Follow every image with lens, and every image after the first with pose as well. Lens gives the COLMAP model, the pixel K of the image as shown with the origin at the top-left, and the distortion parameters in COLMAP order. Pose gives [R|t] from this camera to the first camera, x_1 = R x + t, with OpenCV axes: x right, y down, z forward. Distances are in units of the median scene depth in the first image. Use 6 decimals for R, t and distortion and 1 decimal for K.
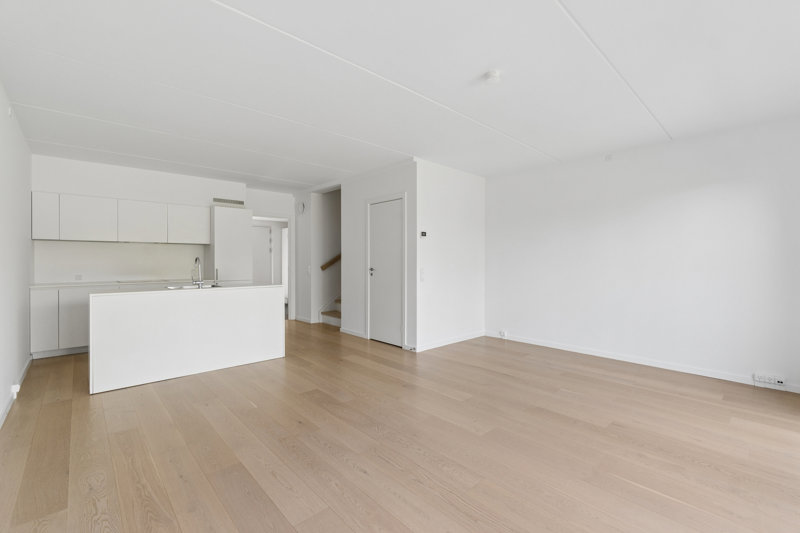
lens RADIAL K [[344.6, 0, 400.0], [0, 344.6, 266.5], [0, 0, 1]] dist [-0.000343, -0.000054]
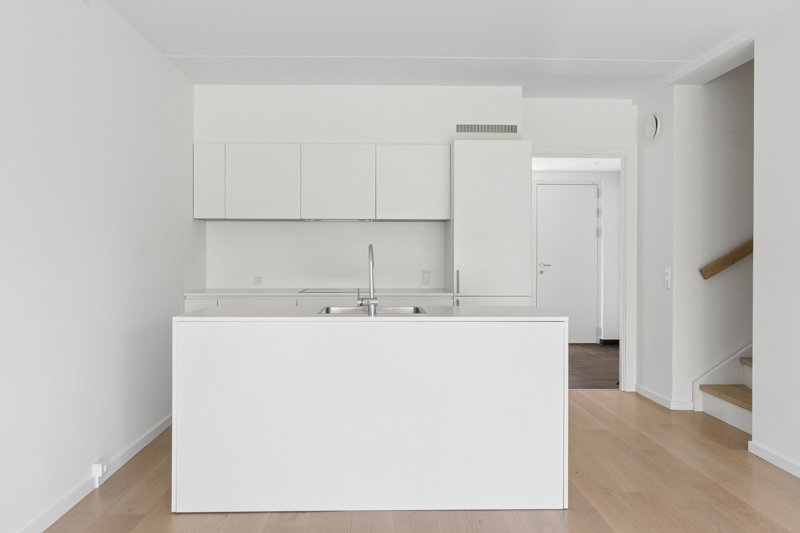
lens RADIAL K [[618.7, 0, 398.7], [0, 618.7, 254.8], [0, 0, 1]] dist [-0.013751, -0.008118]
pose [[0.746974, 0.002415, -0.664849, -0.020146], [-0.013870, 0.999832, -0.011951, -0.003174], [0.664708, 0.018148, 0.746882, 0.271625]]
